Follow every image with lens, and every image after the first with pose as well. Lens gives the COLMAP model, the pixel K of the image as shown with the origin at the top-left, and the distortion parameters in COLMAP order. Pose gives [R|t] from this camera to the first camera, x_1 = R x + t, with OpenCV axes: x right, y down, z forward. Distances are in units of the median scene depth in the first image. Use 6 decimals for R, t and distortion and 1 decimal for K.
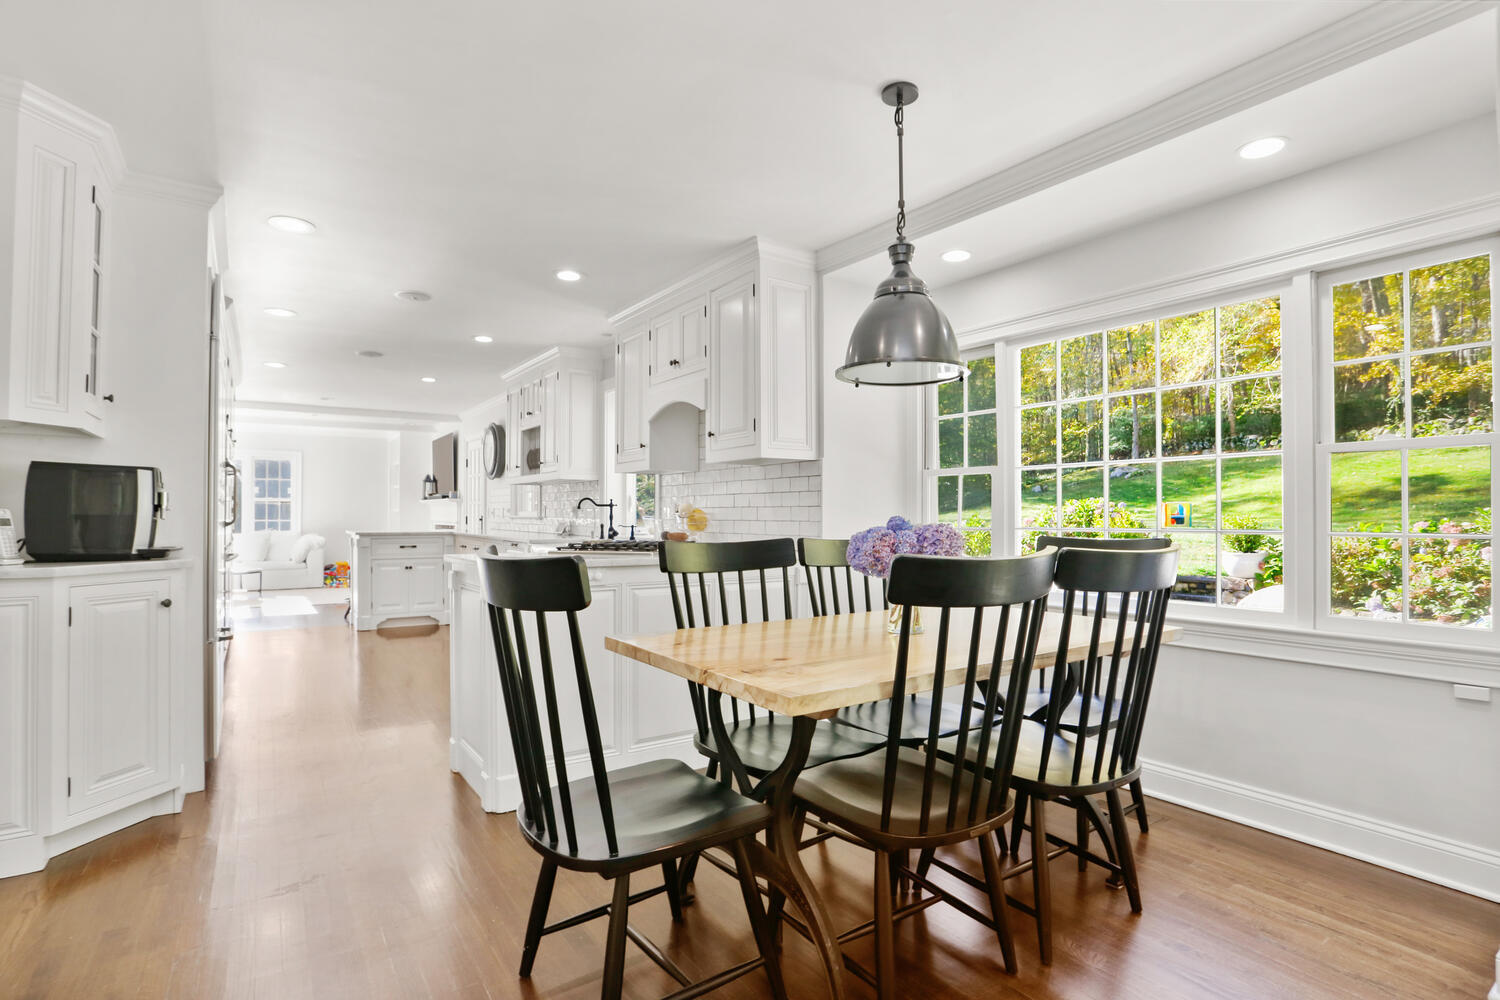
lens RADIAL K [[729.6, 0, 755.4], [0, 729.6, 505.2], [0, 0, 1]] dist [-0.035198, 0.003305]
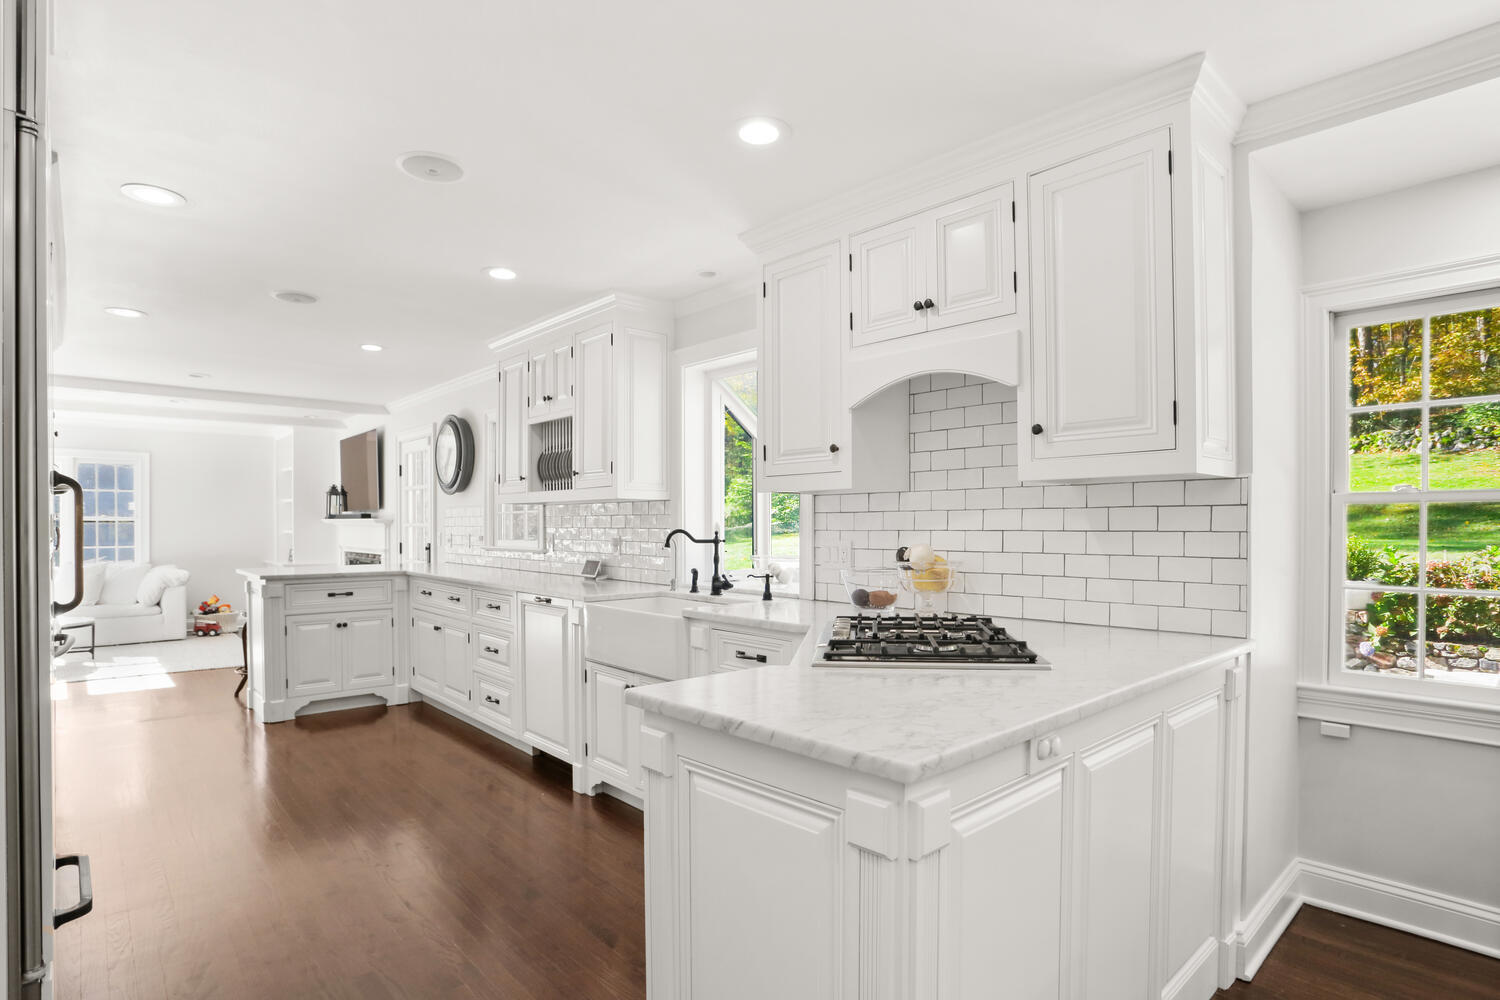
lens RADIAL K [[729.6, 0, 730.3], [0, 729.6, 527.5], [0, 0, 1]] dist [-0.035198, 0.003305]
pose [[0.989506, -0.006035, 0.144367, -0.212343], [0.002600, 0.999709, 0.023969, -0.020601], [-0.144469, -0.023342, 0.989234, 0.274650]]
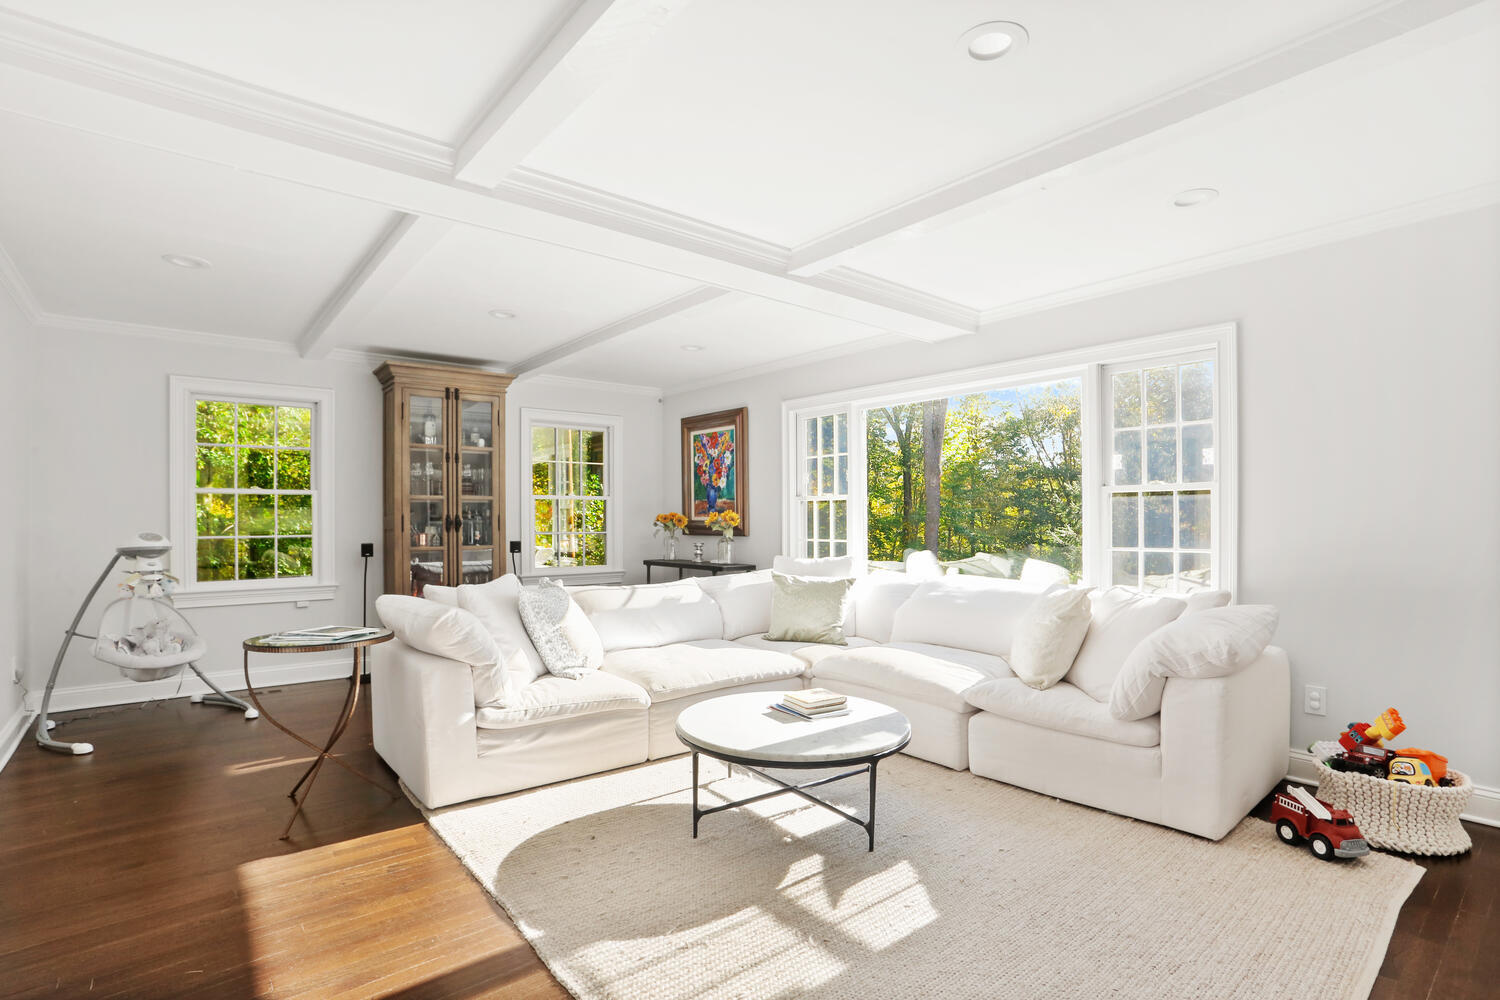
lens RADIAL K [[729.6, 0, 747.2], [0, 729.6, 509.1], [0, 0, 1]] dist [-0.035198, 0.003305]
pose [[0.075893, -0.010445, -0.997061, -0.507780], [0.026086, 0.999624, -0.008486, 0.000702], [0.996775, -0.025365, 0.076137, 1.130792]]
